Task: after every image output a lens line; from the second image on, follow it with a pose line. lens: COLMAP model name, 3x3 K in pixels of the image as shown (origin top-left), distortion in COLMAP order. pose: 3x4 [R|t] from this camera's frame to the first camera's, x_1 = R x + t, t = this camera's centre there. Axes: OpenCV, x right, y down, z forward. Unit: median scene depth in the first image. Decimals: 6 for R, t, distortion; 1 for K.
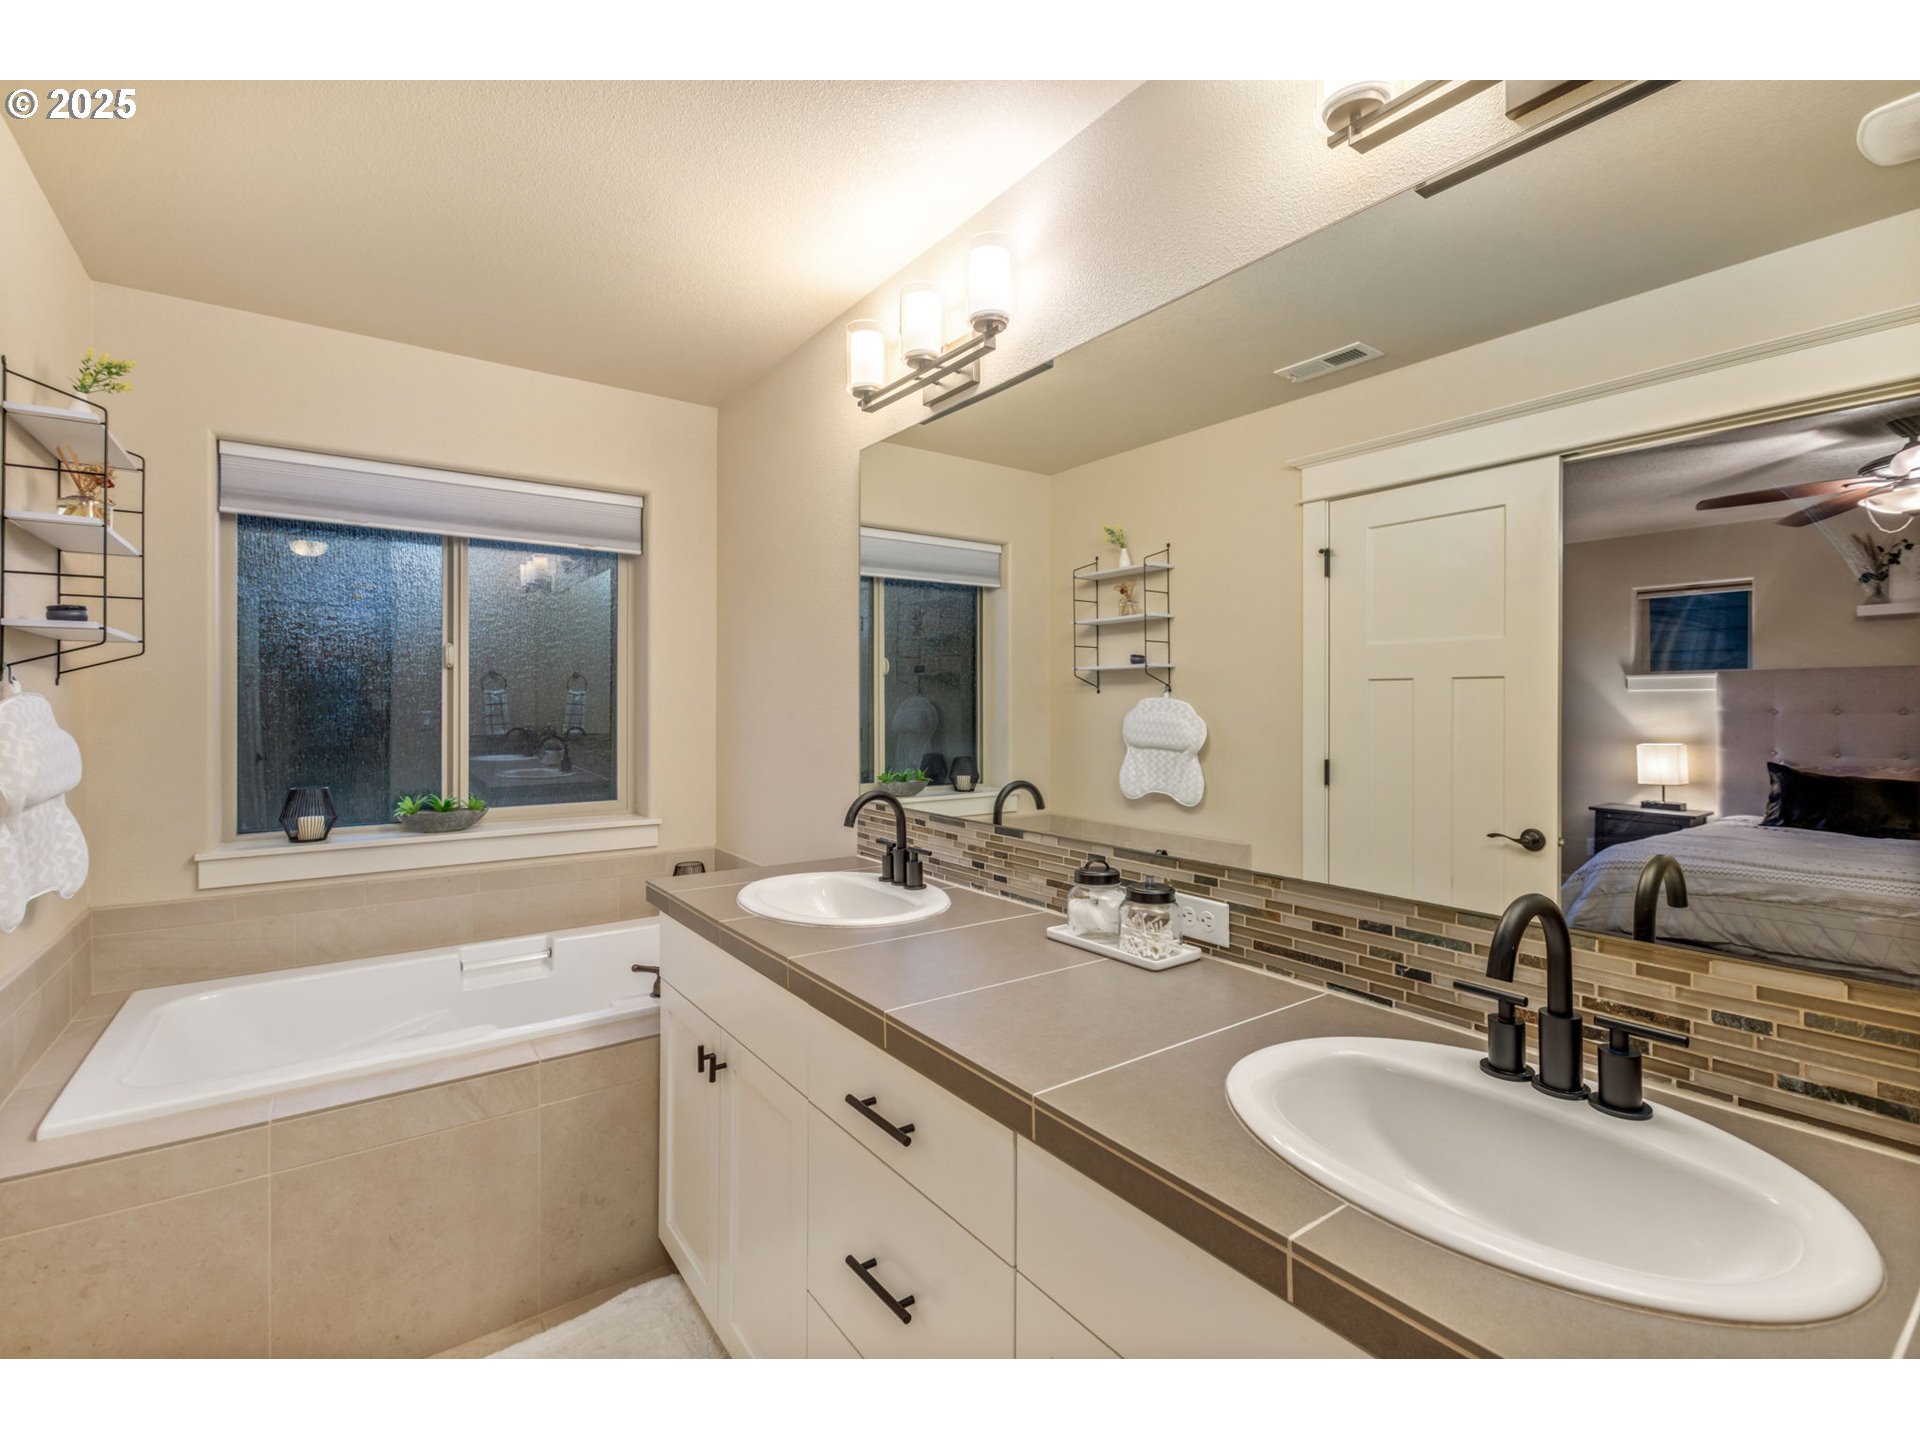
lens RADIAL K [[875.9, 0, 956.0], [0, 875.9, 700.0], [0, 0, 1]] dist [-0.000015, 0.000044]
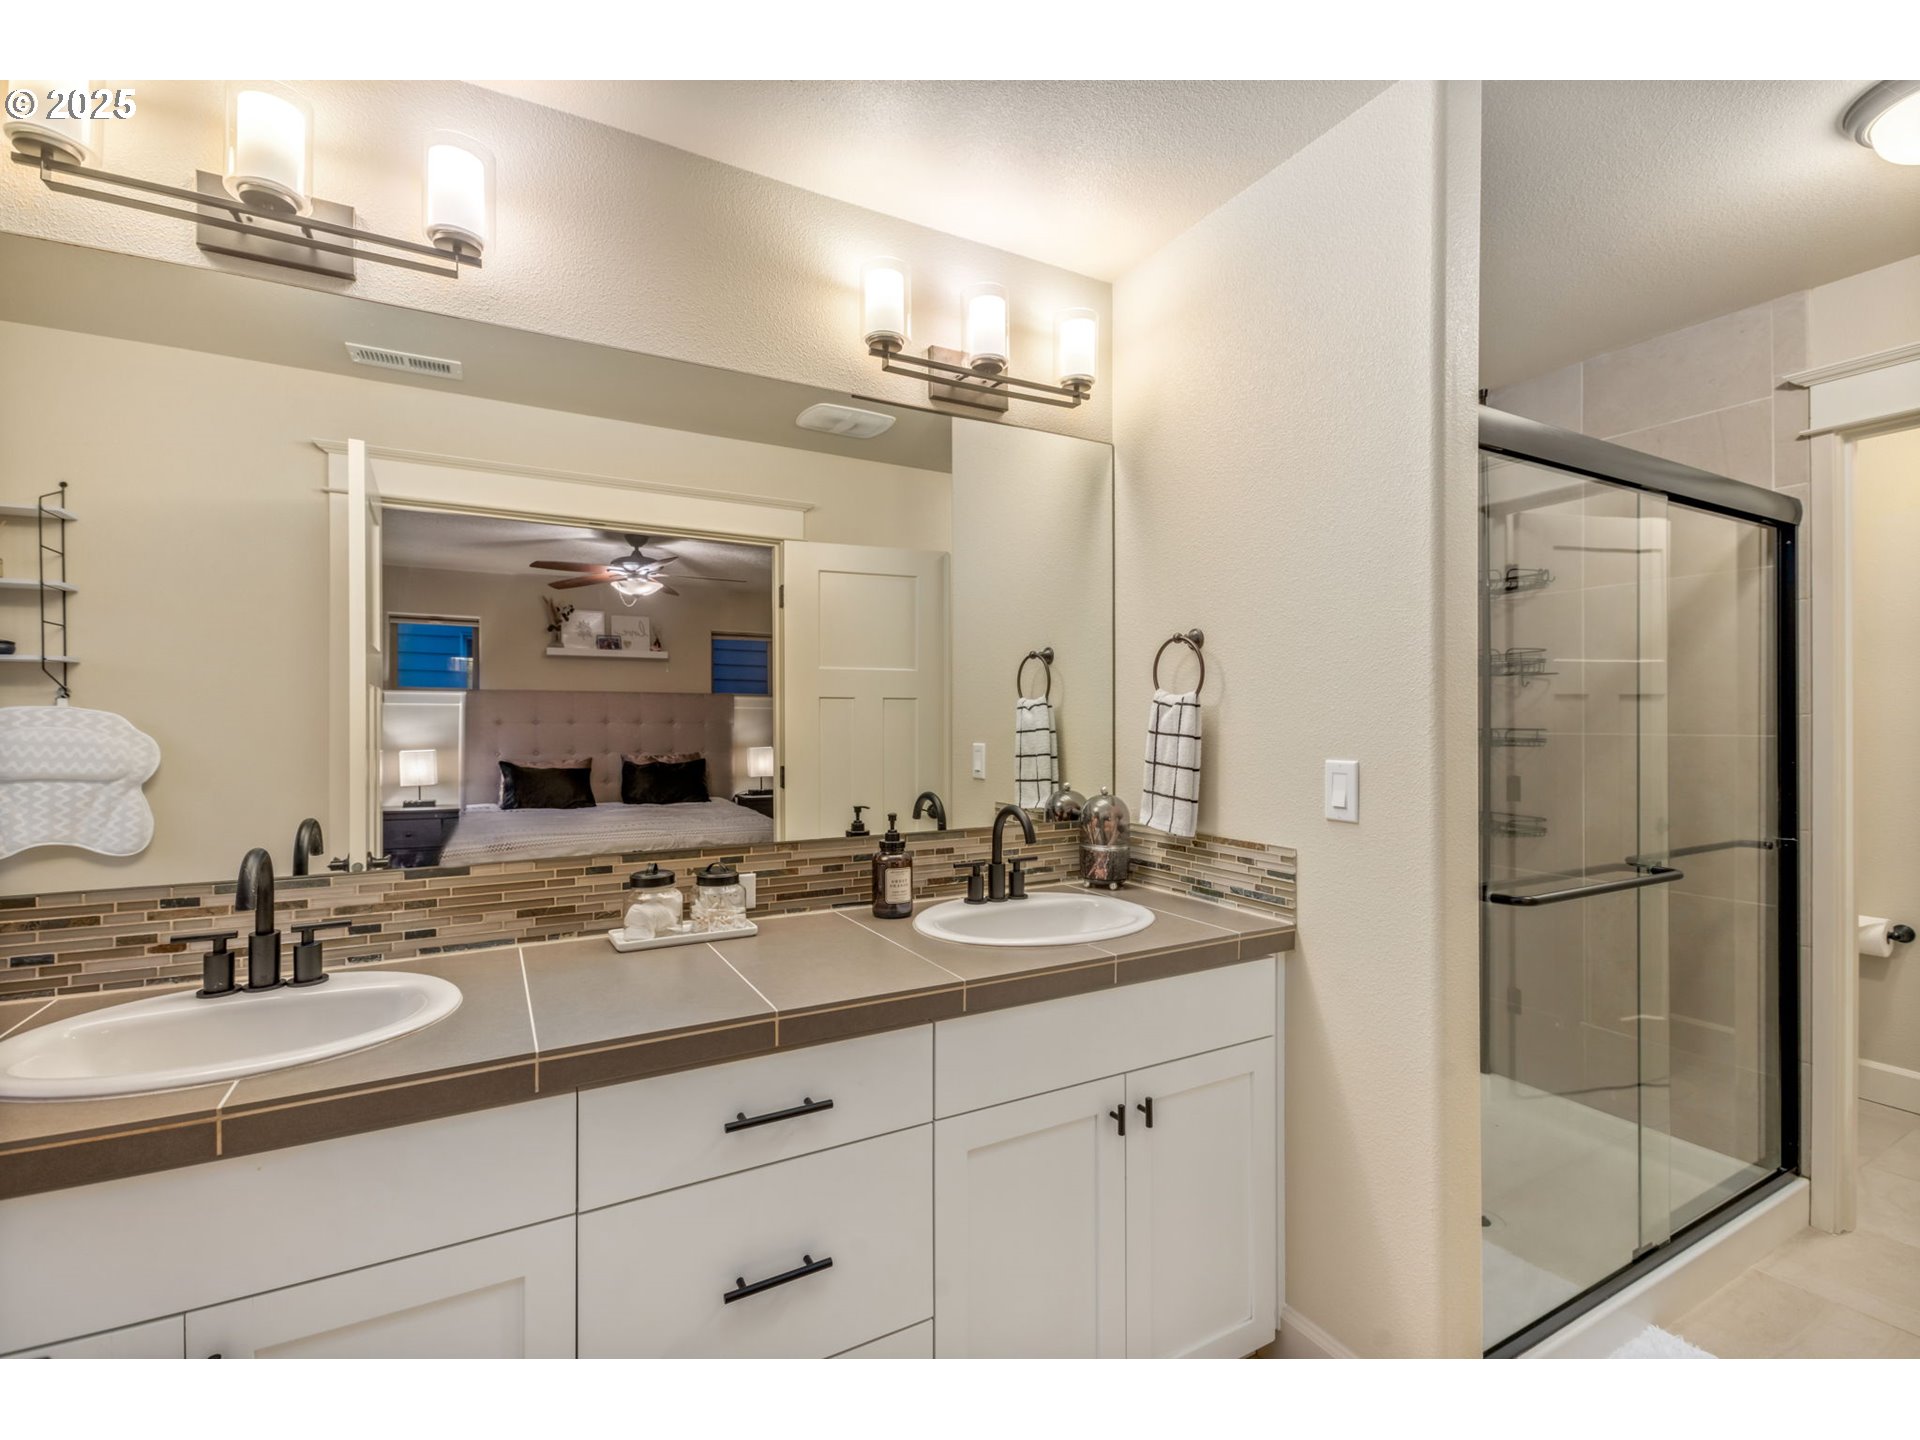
lens RADIAL K [[873.2, 0, 960.0], [0, 873.2, 720.0], [0, 0, 1]] dist [-0.000249, -0.000317]
pose [[0.103349, -0.002812, 0.994641, -0.385290], [-0.005796, 0.999977, 0.003429, 0.001976], [-0.994628, -0.006119, 0.103331, 0.241138]]
